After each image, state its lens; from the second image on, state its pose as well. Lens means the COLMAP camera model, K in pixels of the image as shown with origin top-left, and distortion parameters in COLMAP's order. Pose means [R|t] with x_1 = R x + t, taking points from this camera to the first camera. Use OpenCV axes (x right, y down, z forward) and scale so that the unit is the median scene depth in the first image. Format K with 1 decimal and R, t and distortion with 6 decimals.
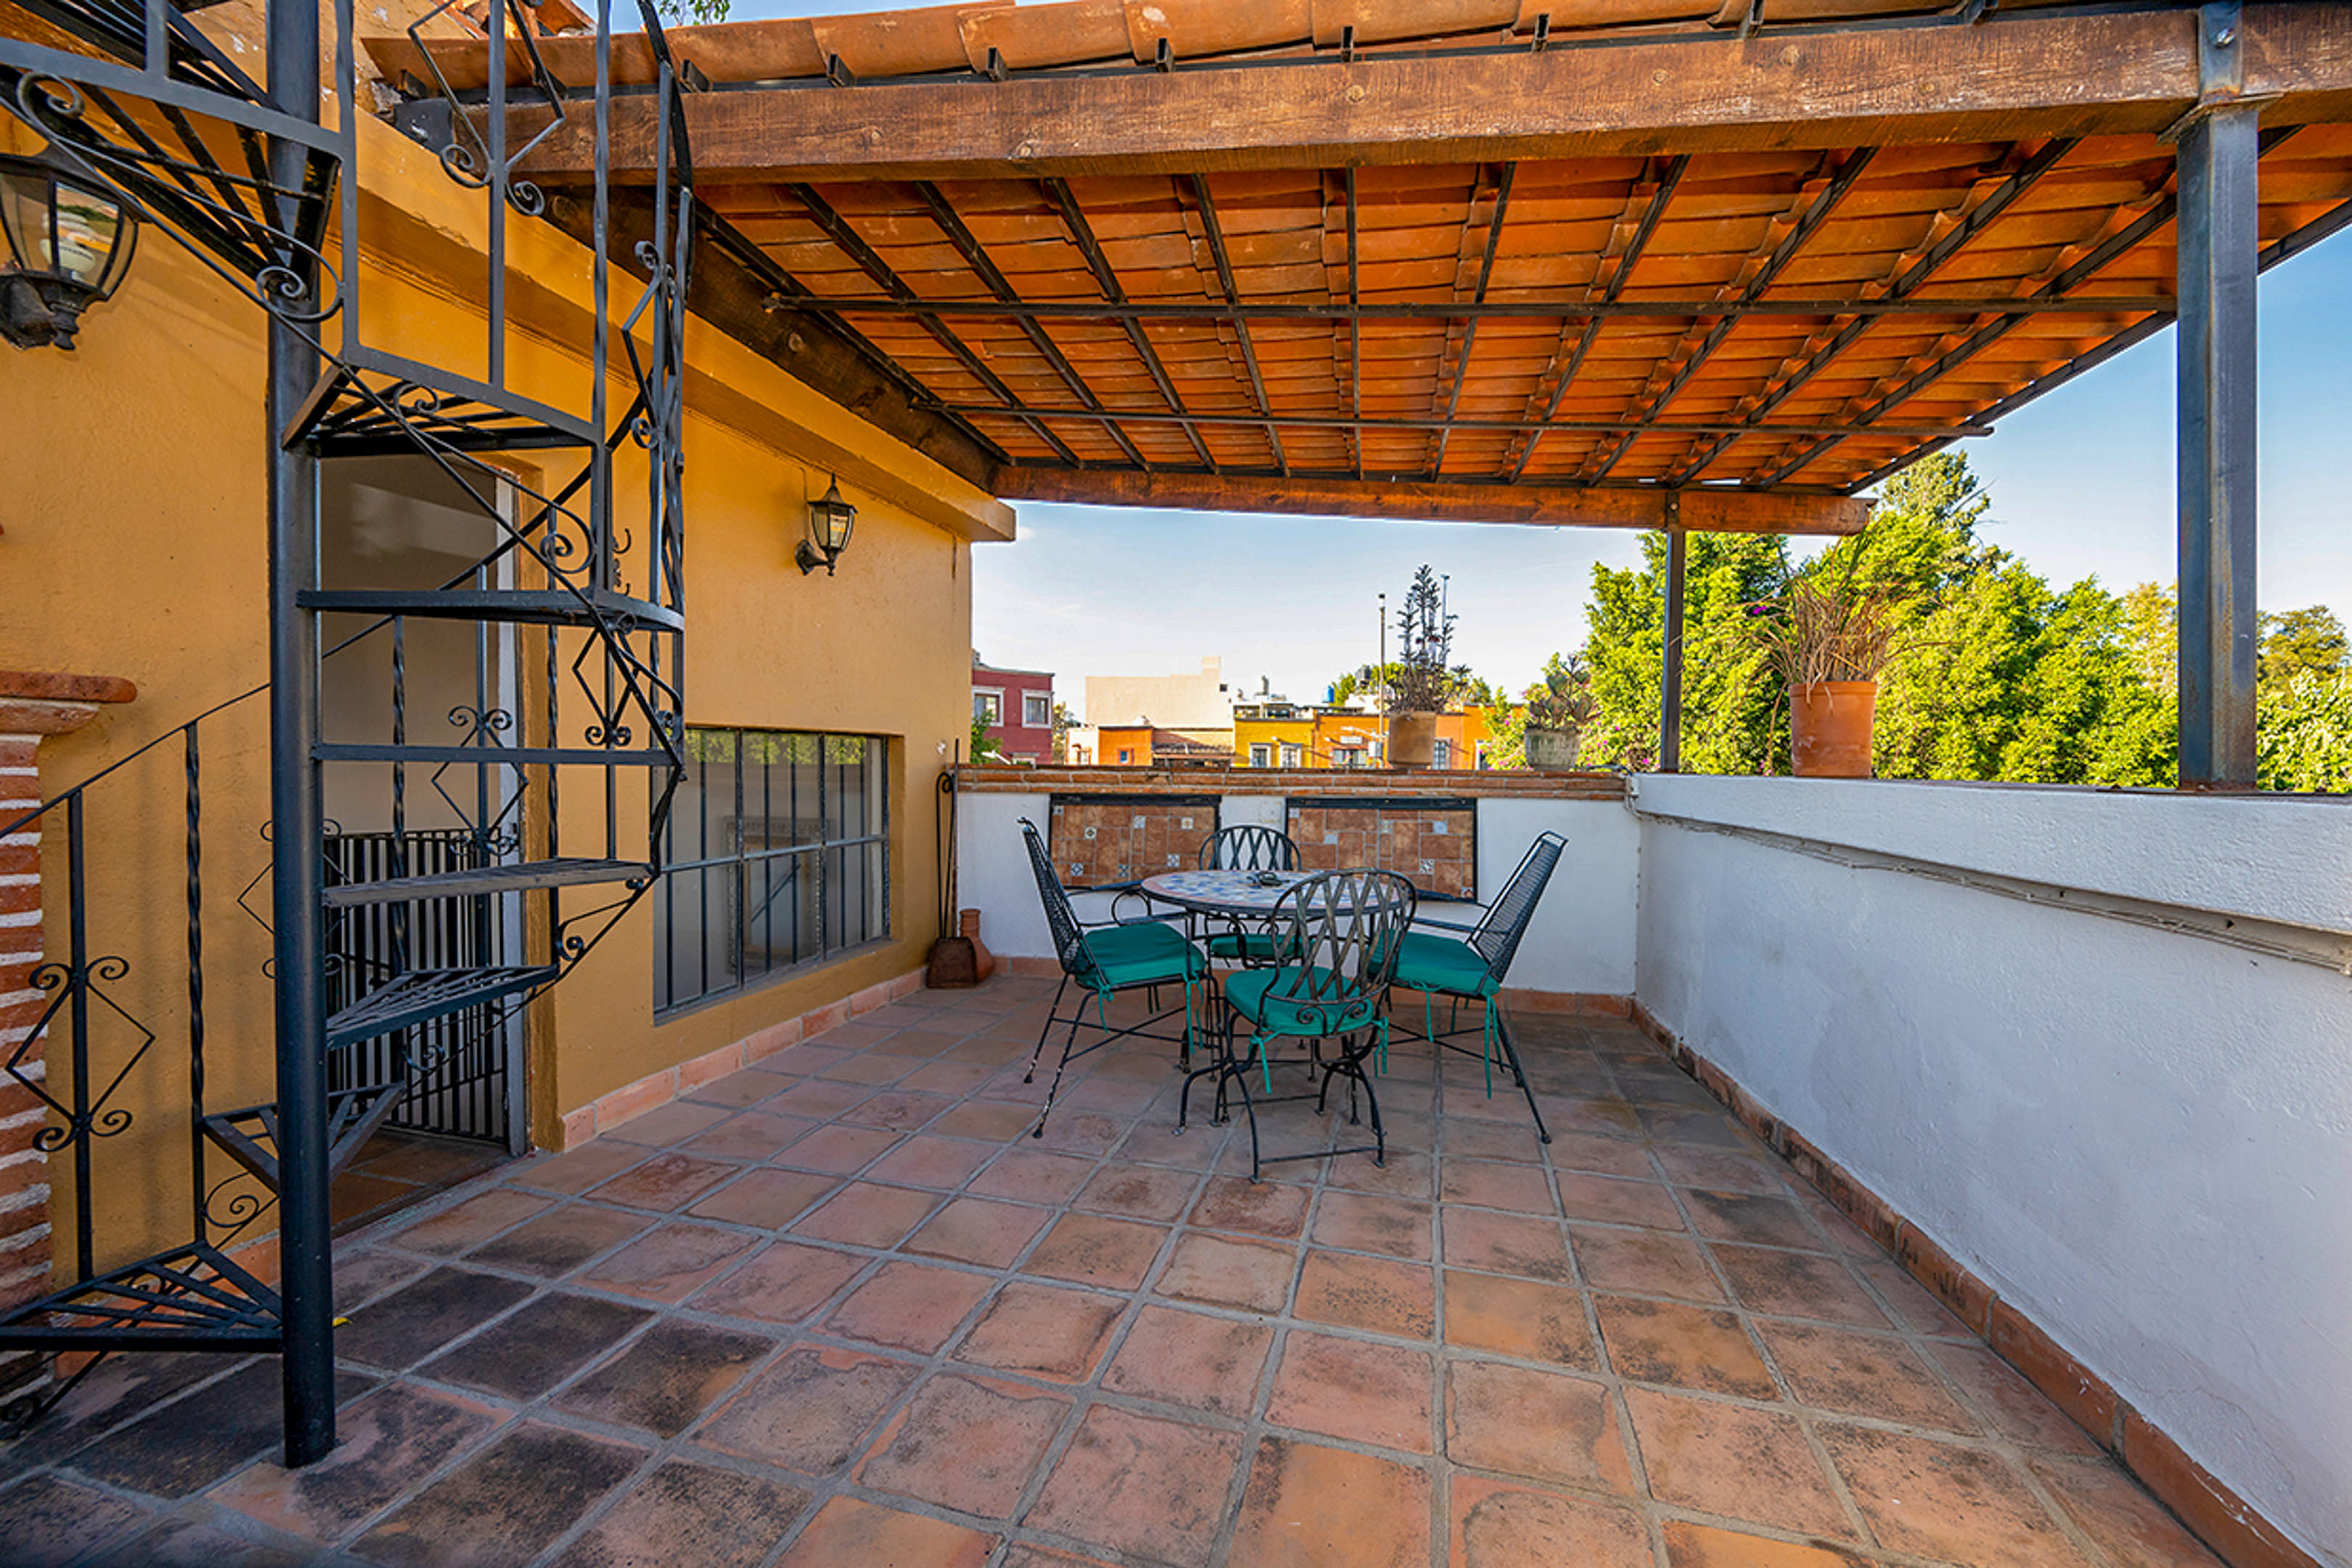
lens RADIAL K [[911.1, 0, 1195.4], [0, 911.1, 790.9], [0, 0, 1]] dist [0.000738, -0.000114]
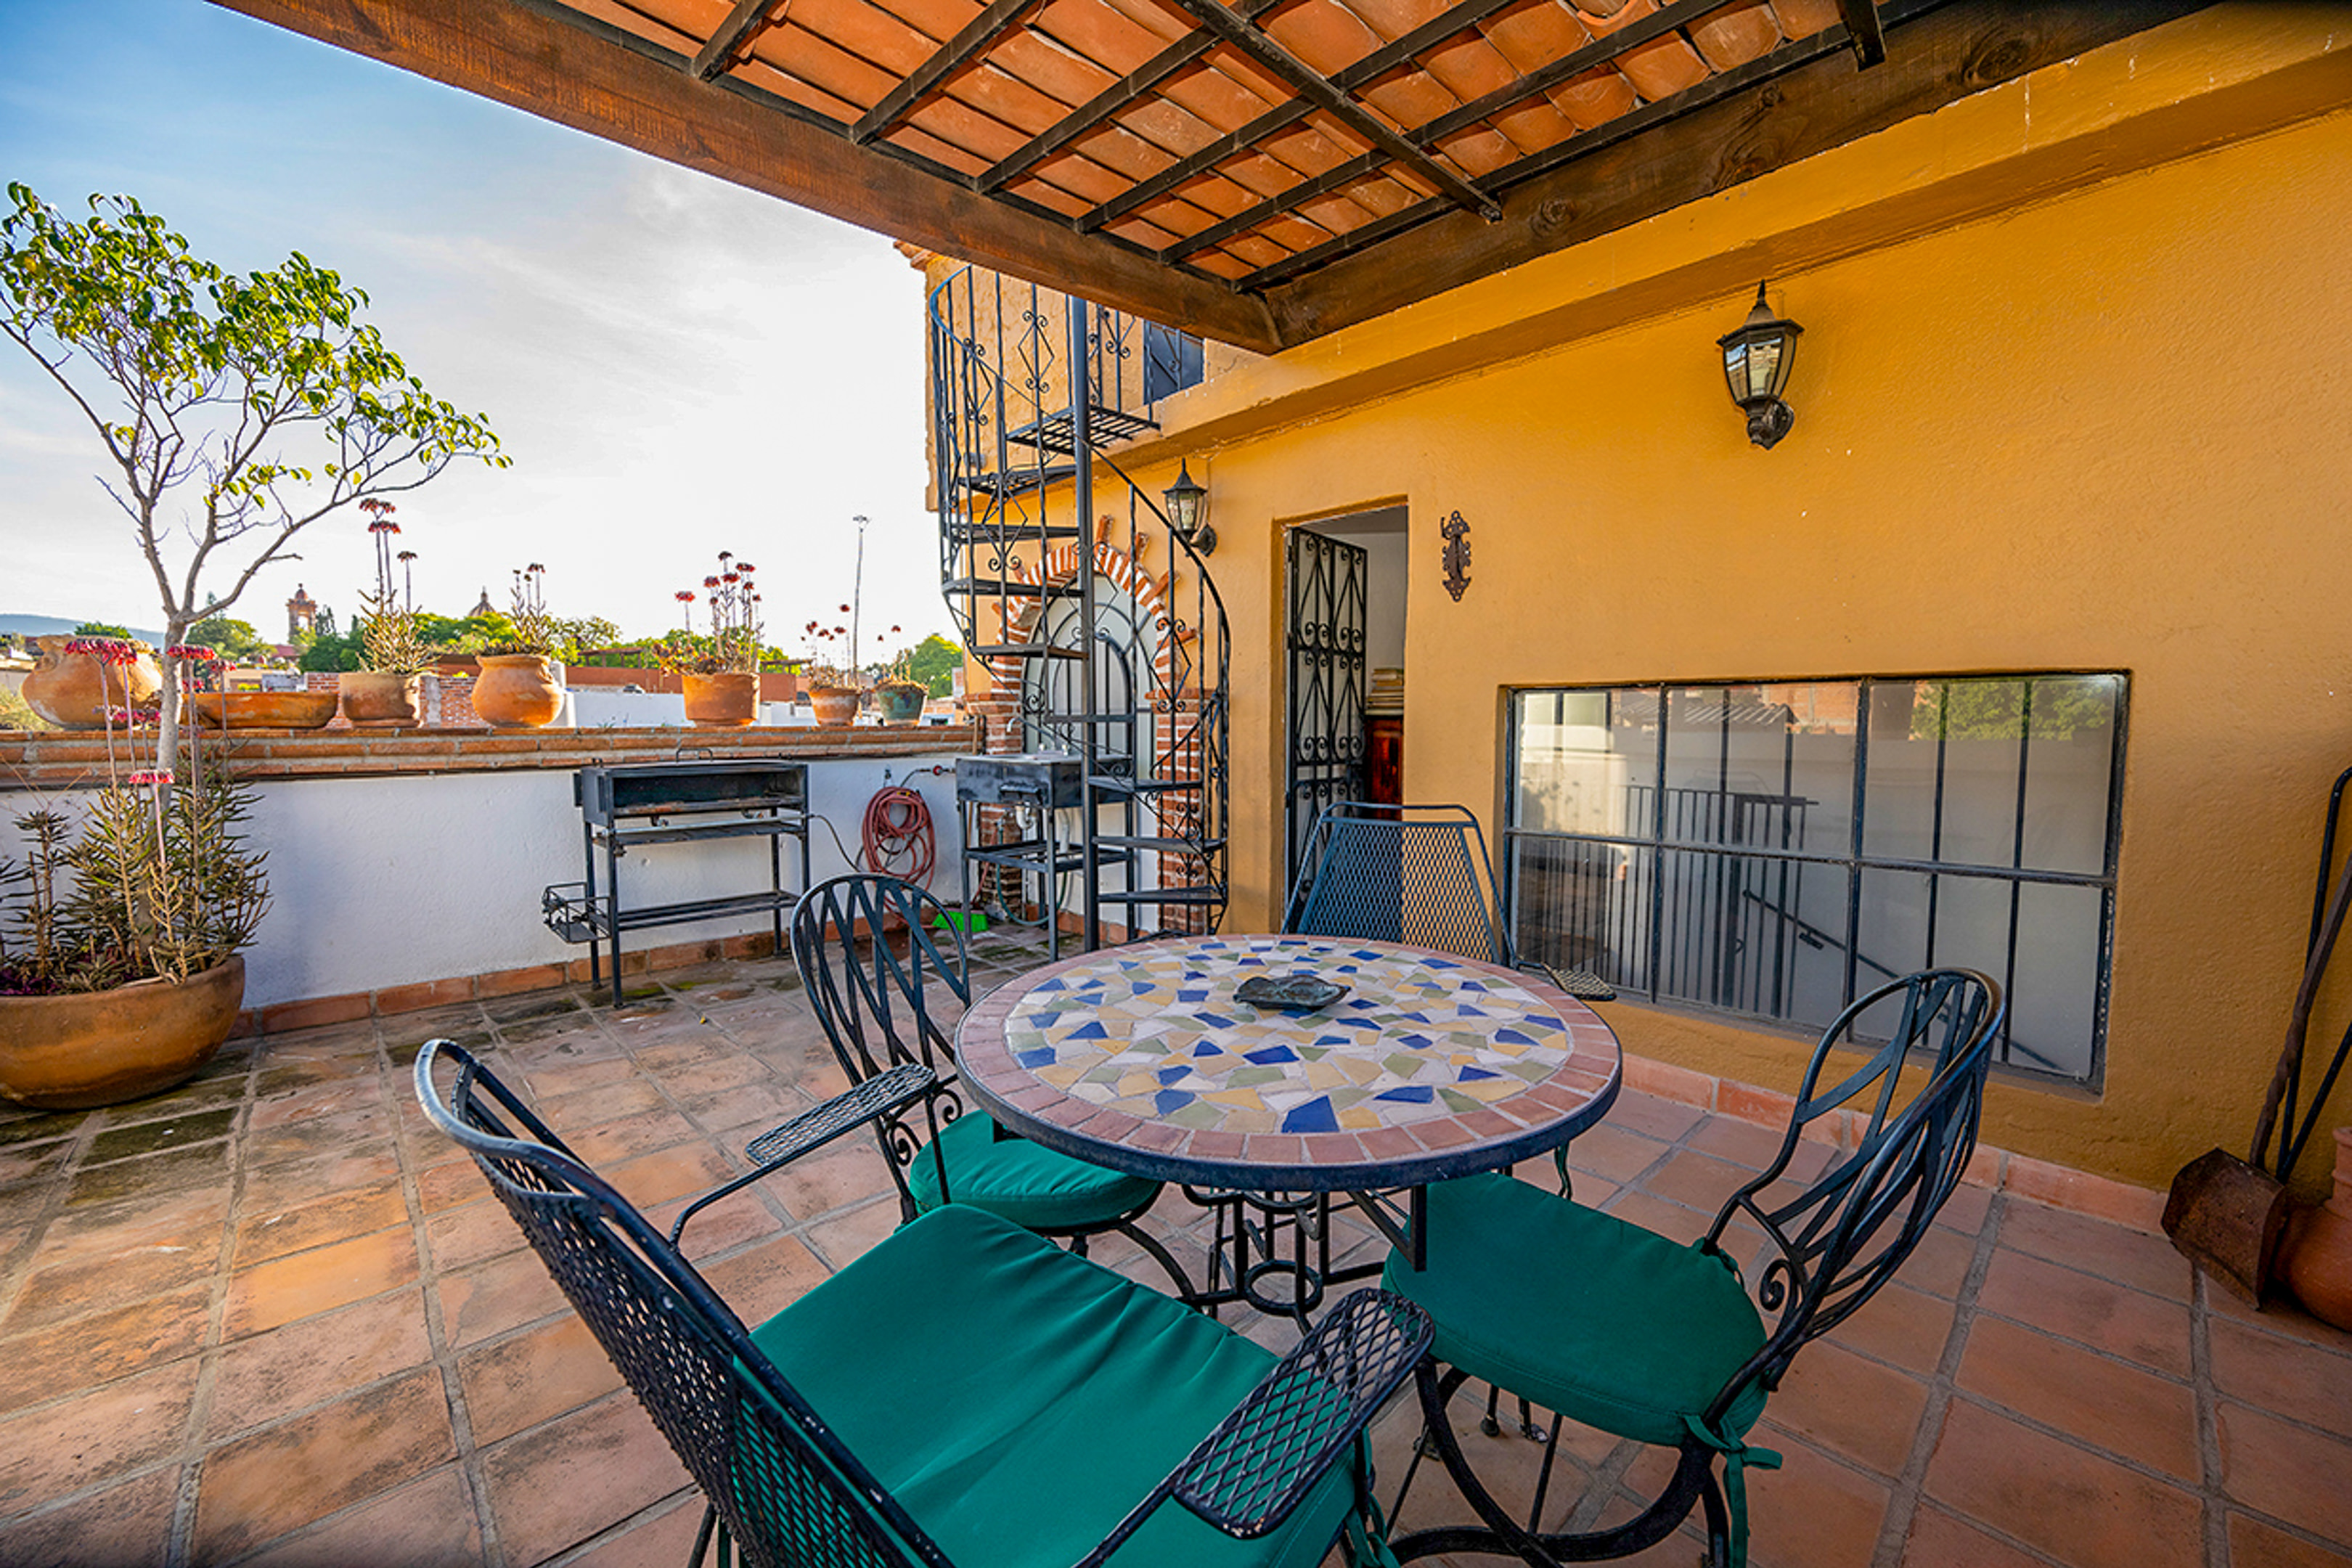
lens RADIAL K [[911.1, 0, 1195.4], [0, 911.1, 790.9], [0, 0, 1]] dist [0.000738, -0.000114]
pose [[-0.510234, 0.037192, -0.859231, 0.425629], [-0.014766, 0.998538, 0.051990, -0.007126], [0.859909, 0.039214, -0.508940, 1.067418]]
